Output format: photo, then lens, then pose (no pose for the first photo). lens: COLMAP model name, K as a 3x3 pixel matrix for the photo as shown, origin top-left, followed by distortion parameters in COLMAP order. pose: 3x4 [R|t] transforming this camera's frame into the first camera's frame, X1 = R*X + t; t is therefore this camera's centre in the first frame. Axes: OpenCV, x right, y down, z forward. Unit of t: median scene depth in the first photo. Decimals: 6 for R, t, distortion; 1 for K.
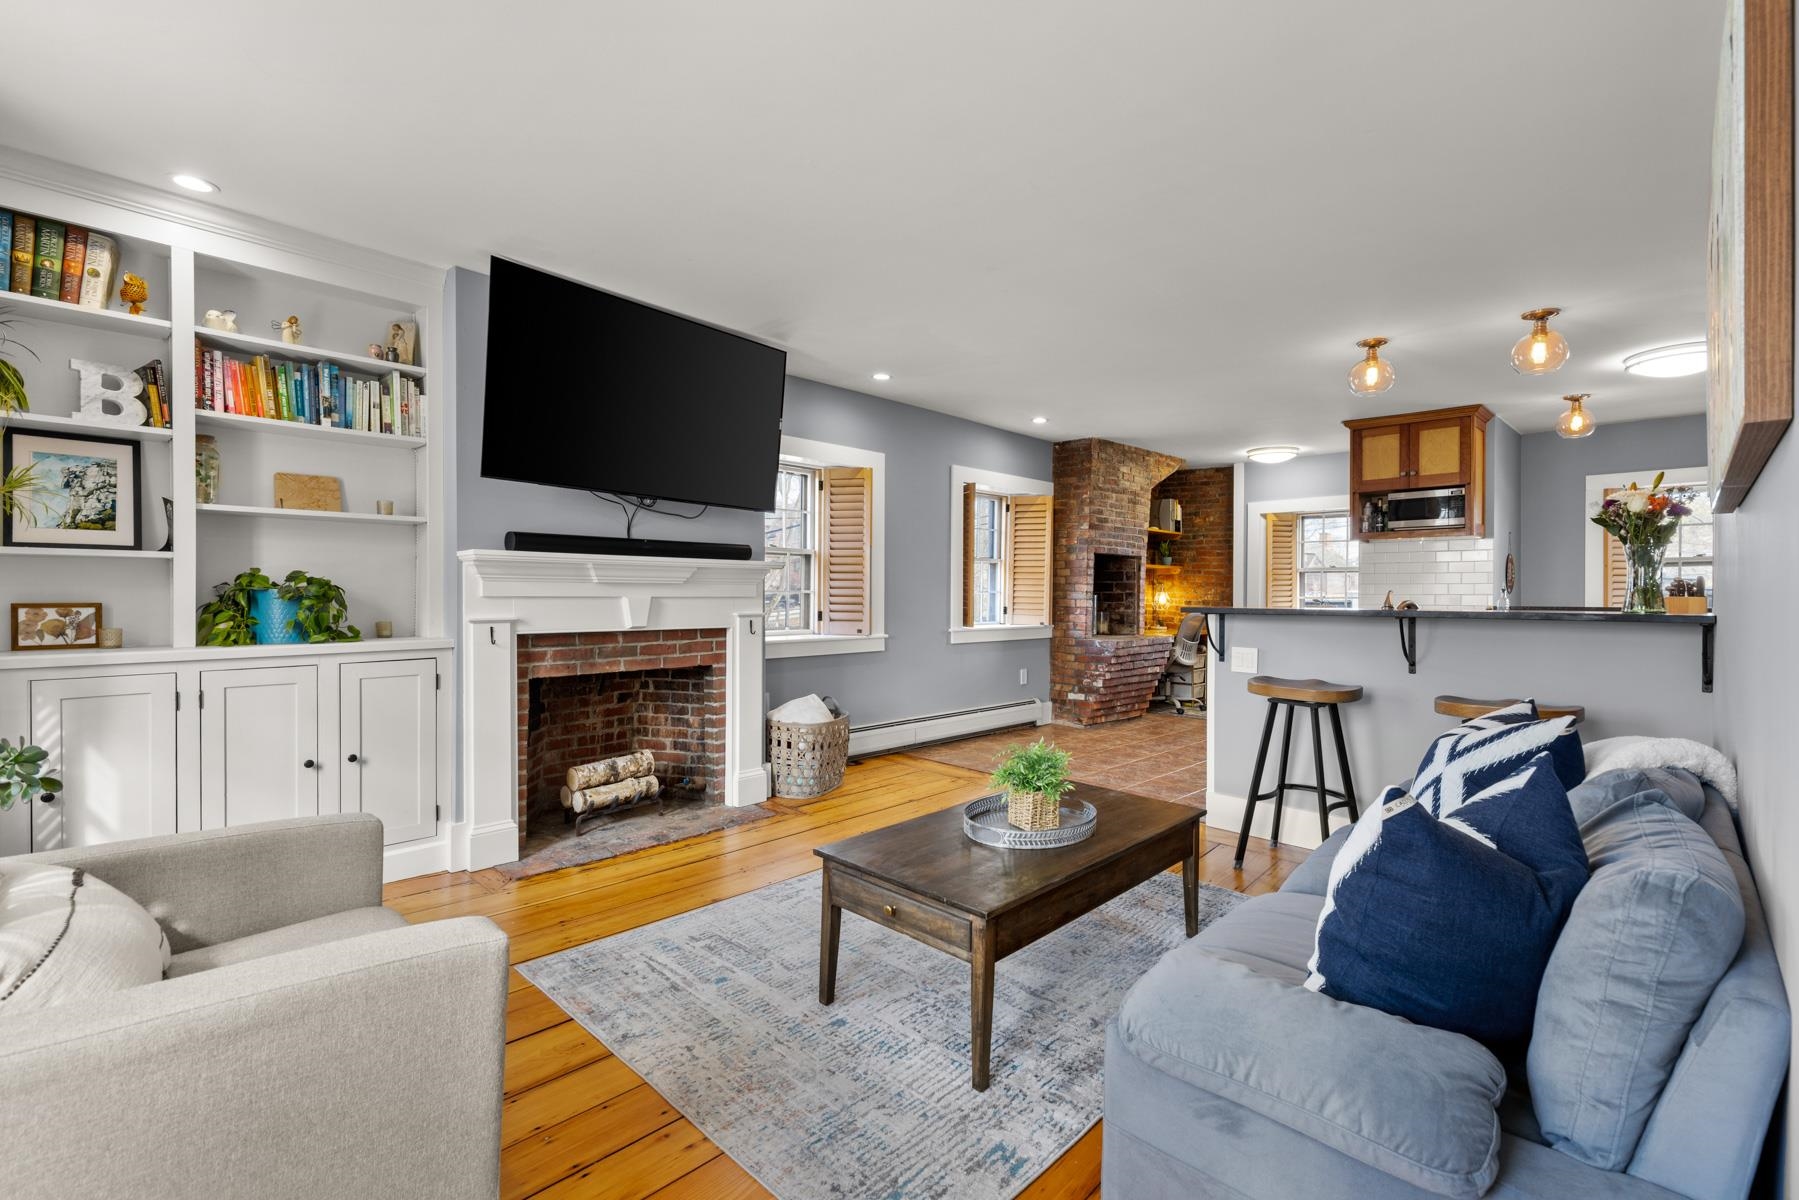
lens RADIAL K [[803.5, 0, 901.3], [0, 803.5, 599.8], [0, 0, 1]] dist [0.006767, -0.000339]
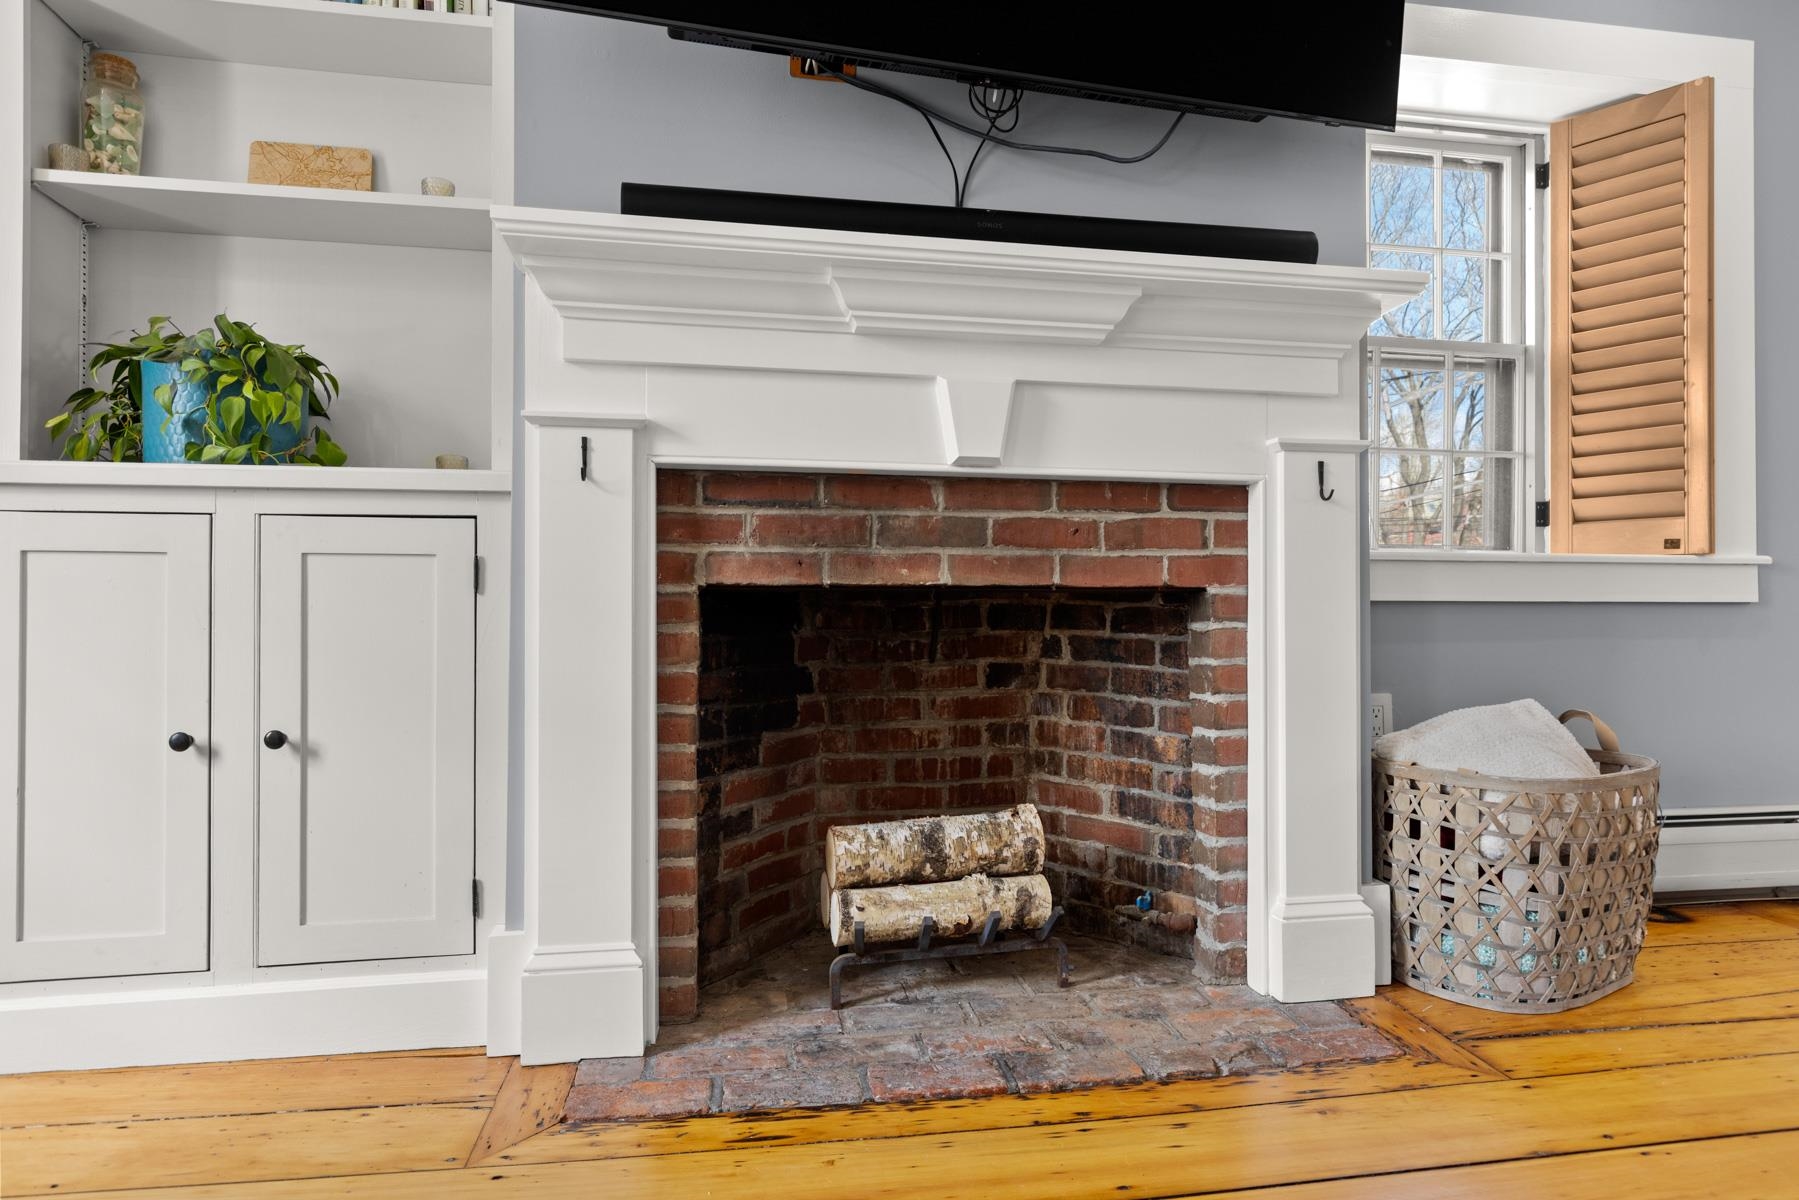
lens RADIAL K [[1065.3, 0, 895.3], [0, 1065.3, 607.0], [0, 0, 1]] dist [-0.003139, -0.000669]
pose [[0.807842, -0.007562, -0.589351, -0.067749], [-0.003160, 0.999848, -0.017162, 0.098146], [0.589391, 0.015727, 0.807695, 0.535383]]
